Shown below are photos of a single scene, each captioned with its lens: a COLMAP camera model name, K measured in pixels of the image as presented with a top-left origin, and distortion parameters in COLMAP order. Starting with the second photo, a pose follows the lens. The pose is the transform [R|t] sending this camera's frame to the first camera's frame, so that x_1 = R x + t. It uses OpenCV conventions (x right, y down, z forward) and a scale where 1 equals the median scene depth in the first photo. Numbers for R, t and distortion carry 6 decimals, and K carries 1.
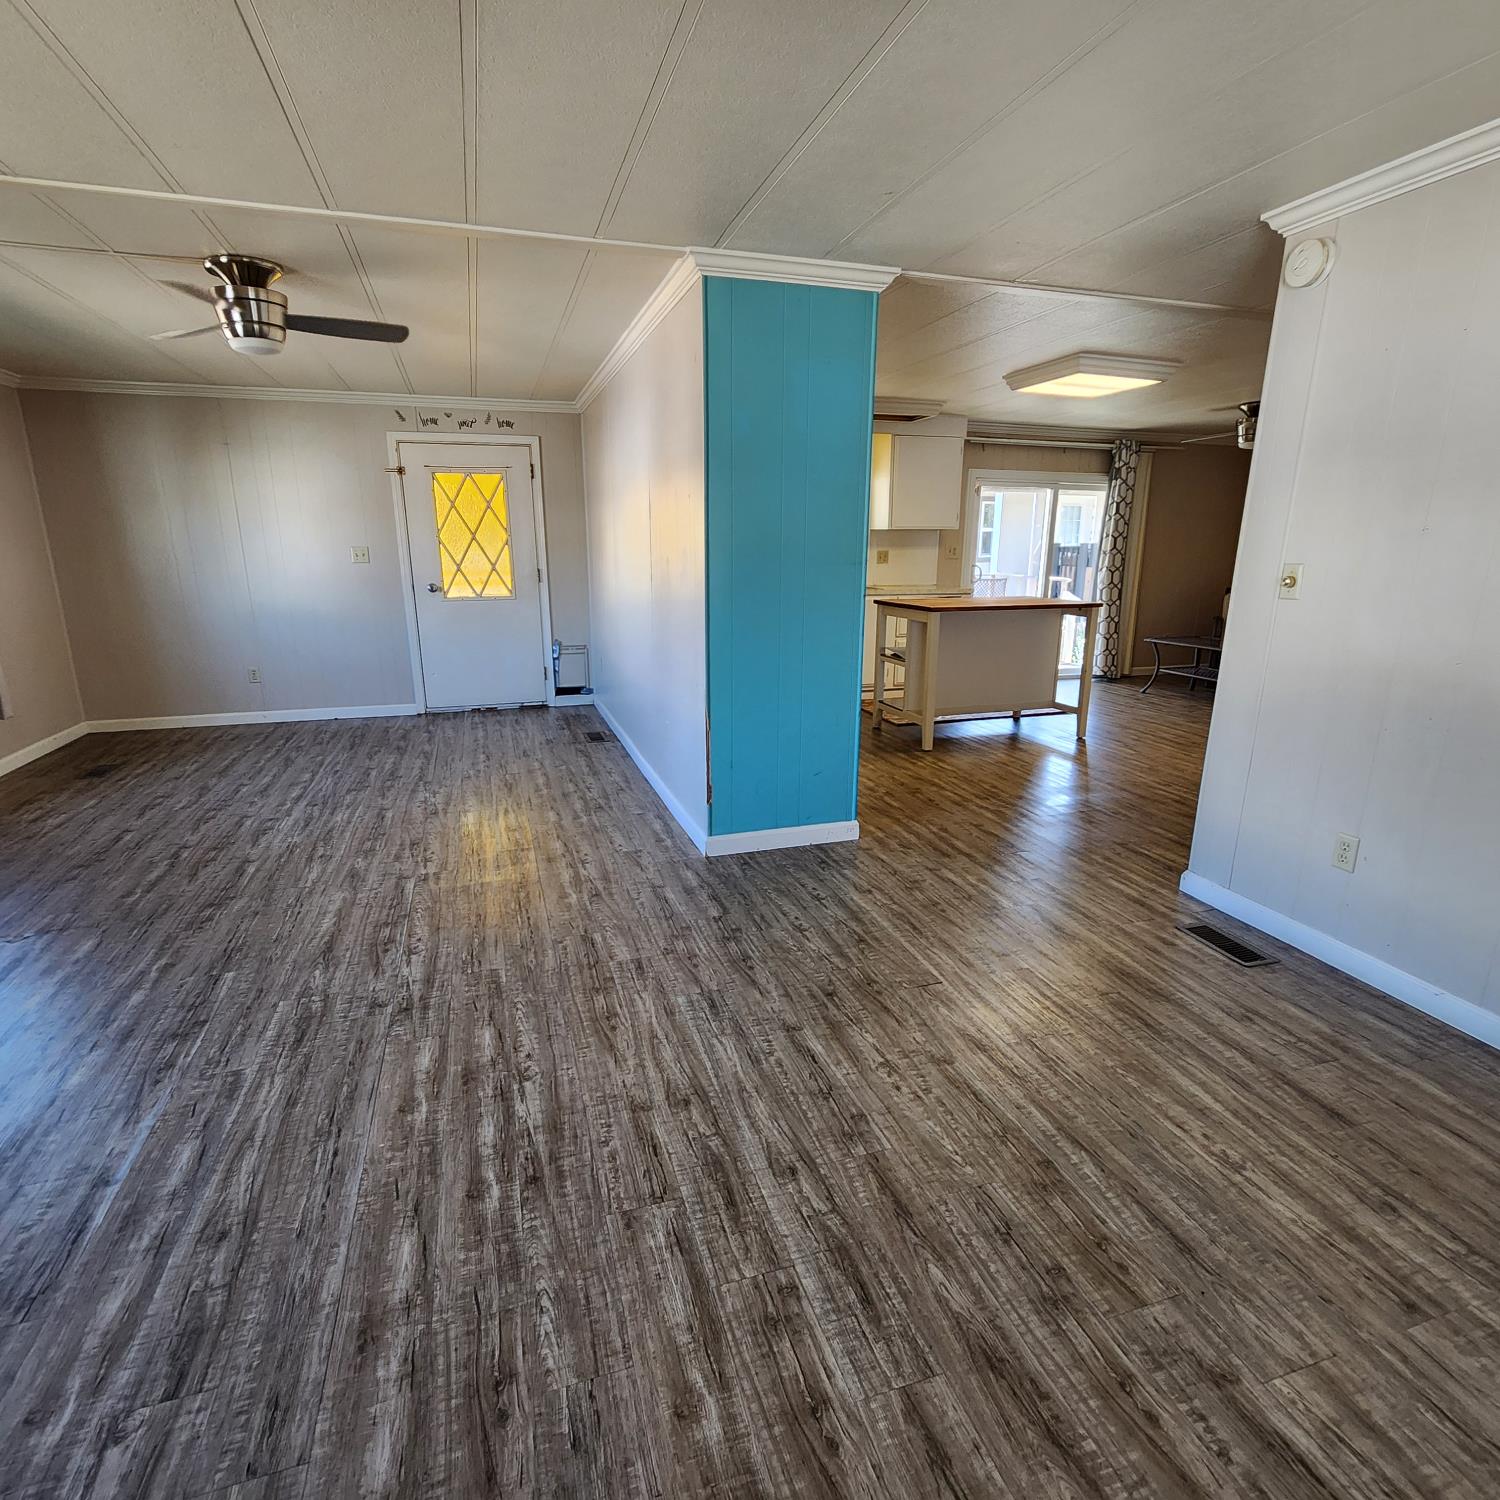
lens RADIAL K [[815.5, 0, 740.8], [0, 815.5, 755.8], [0, 0, 1]] dist [0.006556, -0.002974]
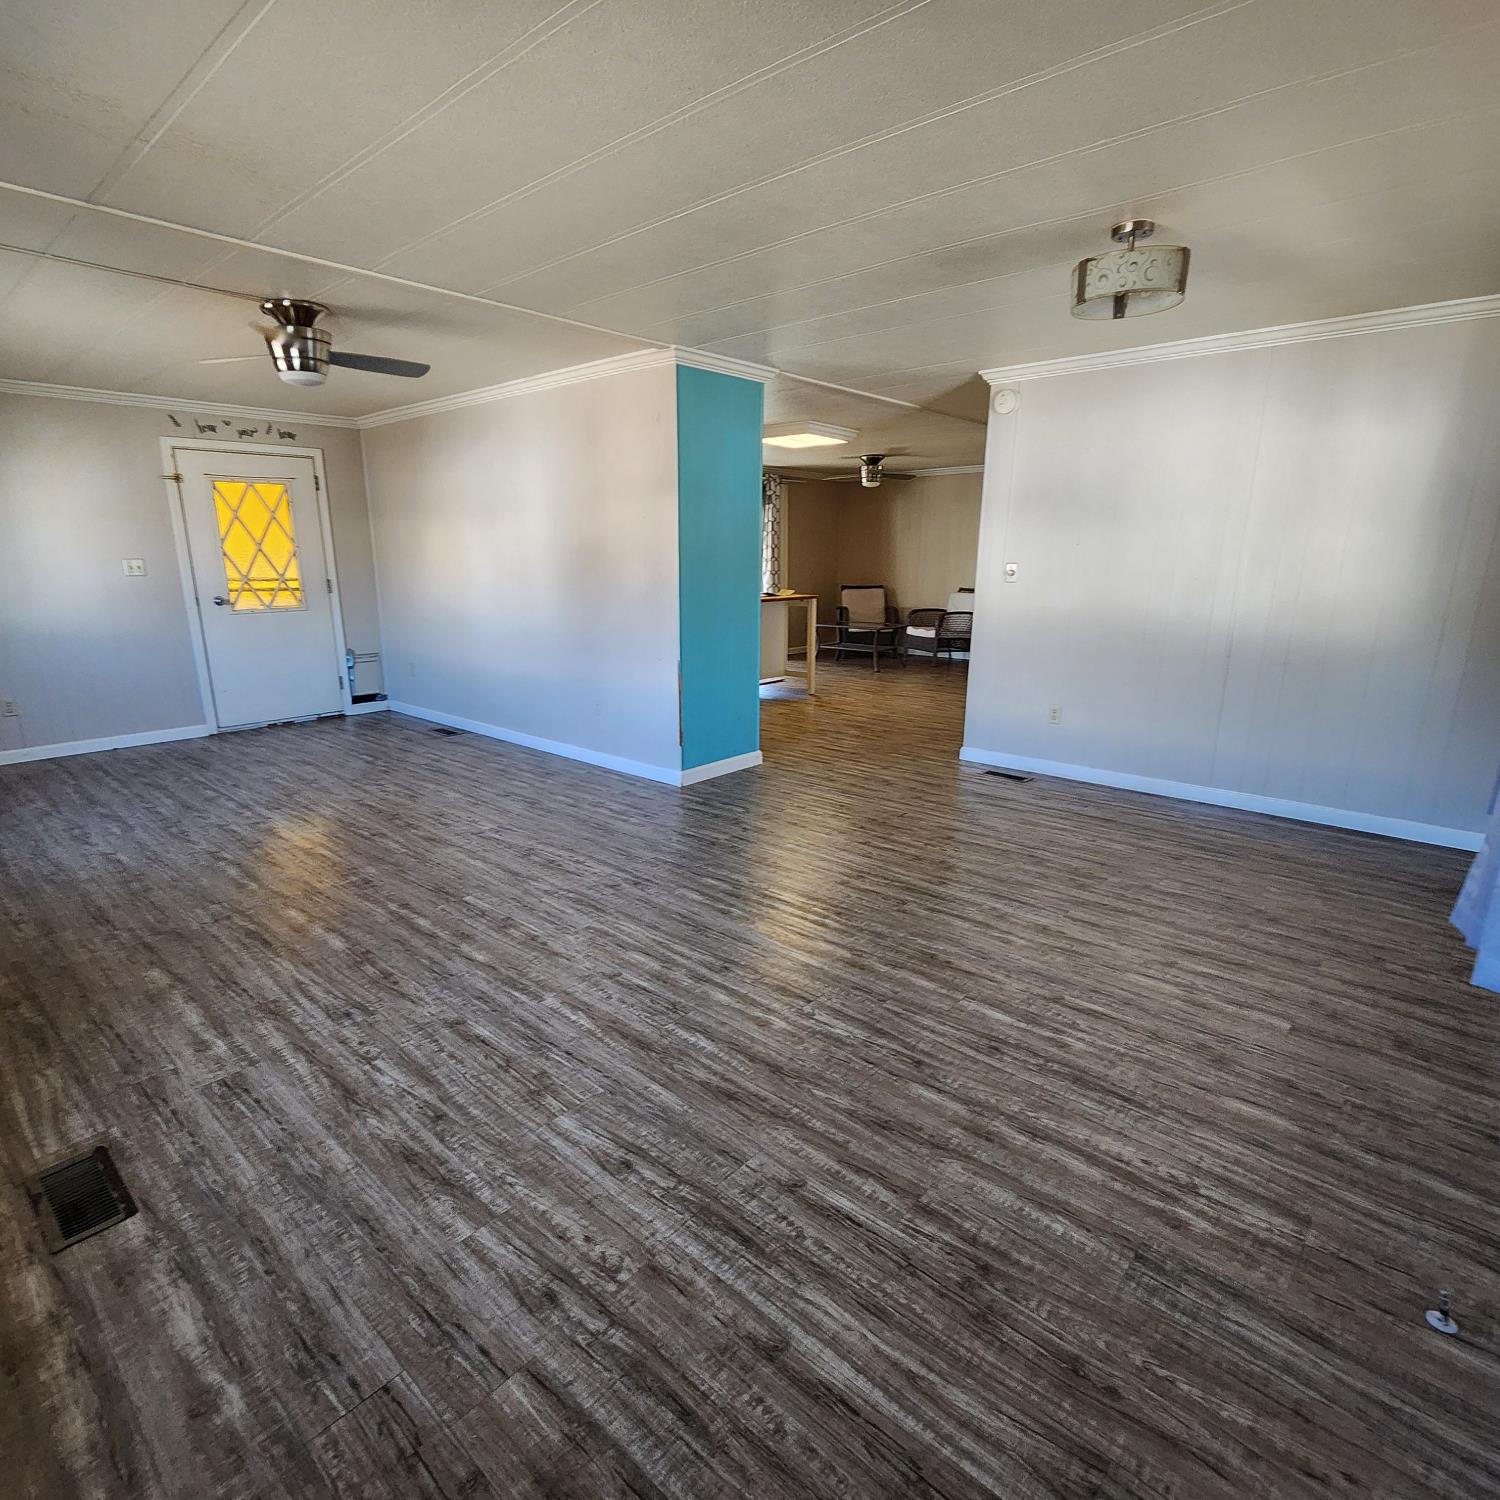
lens RADIAL K [[815.5, 0, 731.4], [0, 815.5, 761.8], [0, 0, 1]] dist [0.006556, -0.002974]
pose [[0.865929, -0.127057, 0.483760, -0.650702], [0.129495, 0.991170, 0.028529, 0.058741], [-0.483113, 0.037940, 0.874736, -0.226628]]
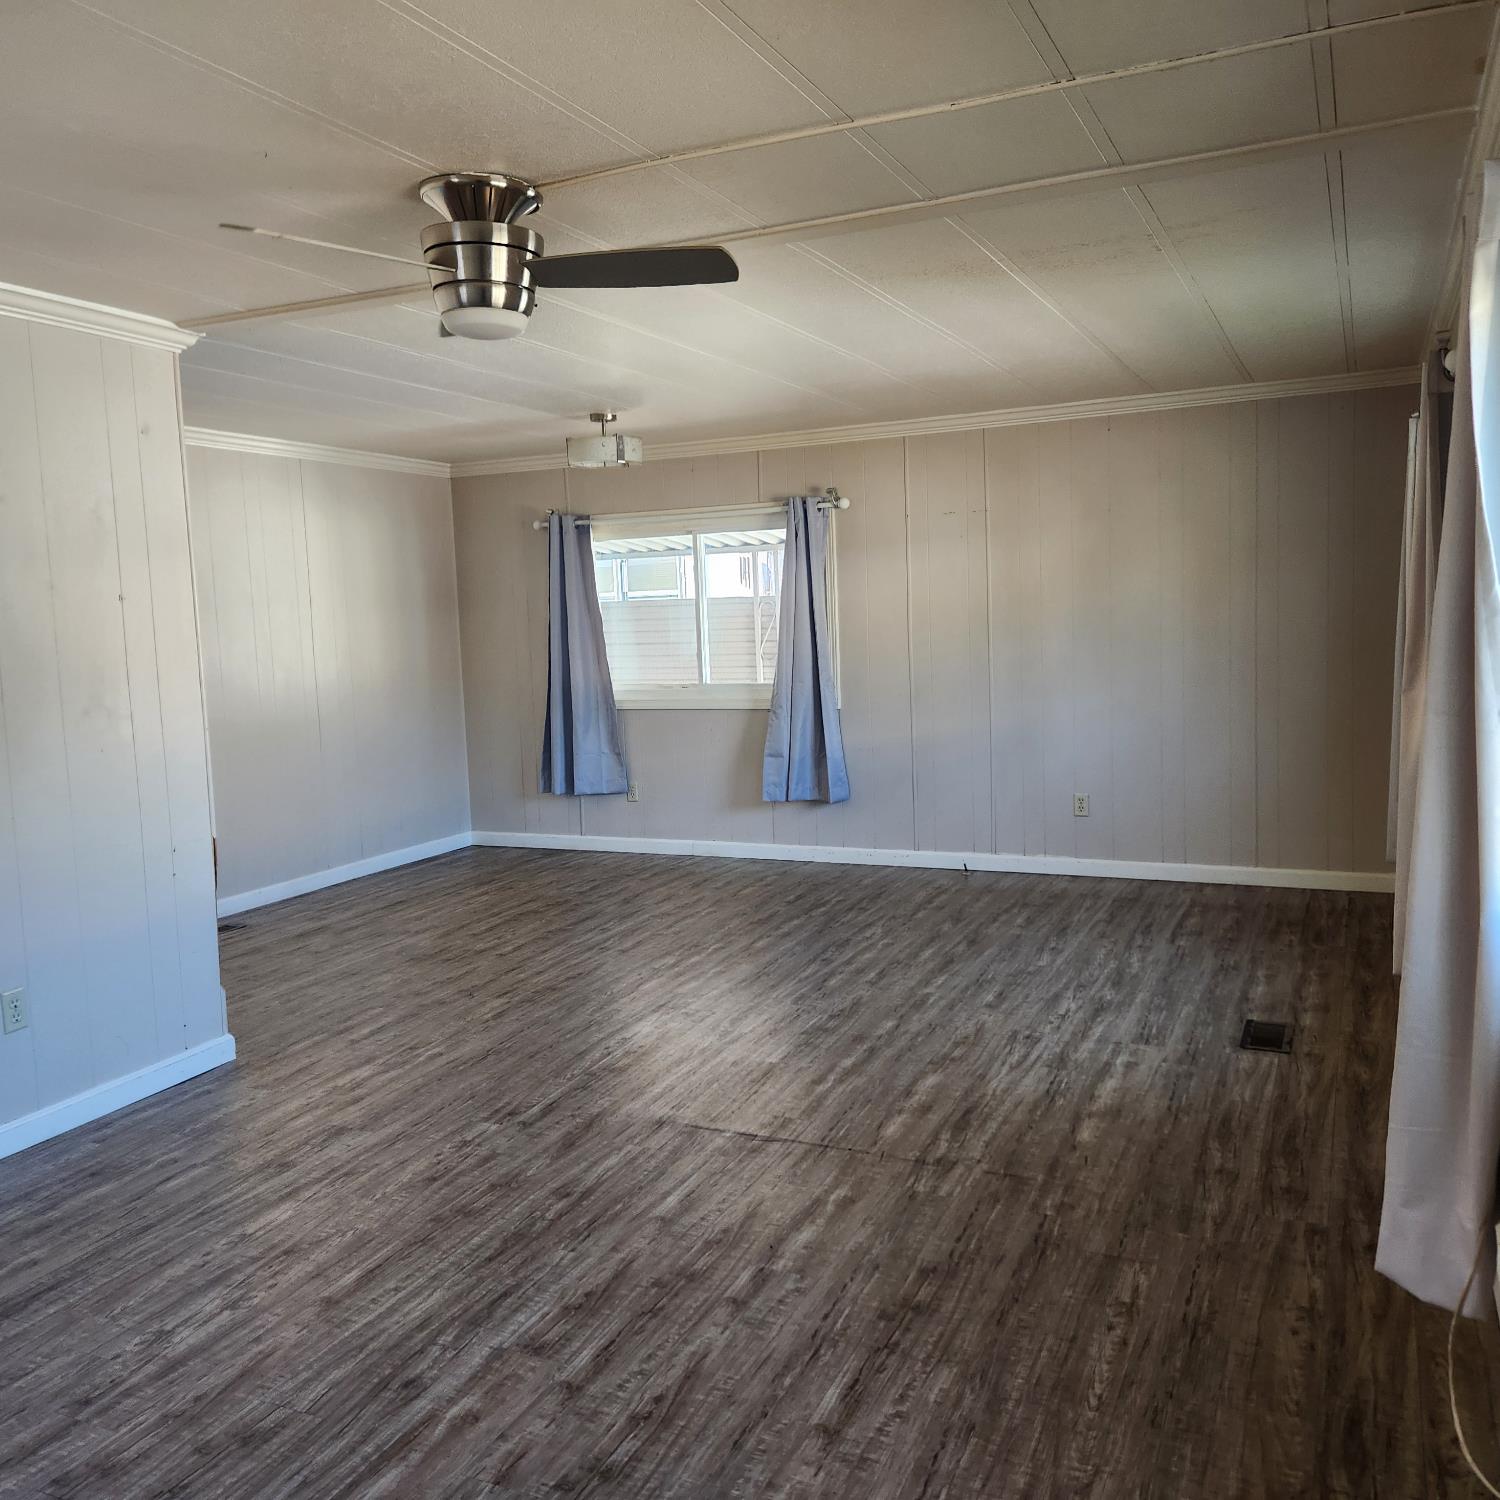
lens RADIAL K [[1341.9, 0, 691.5], [0, 1341.9, 761.9], [0, 0, 1]] dist [0.053270, -0.013694]
pose [[-0.714680, -0.054807, 0.697301, -1.275642], [0.213025, 0.932510, 0.291627, -0.432188], [-0.666223, 0.356962, -0.654771, 1.526239]]
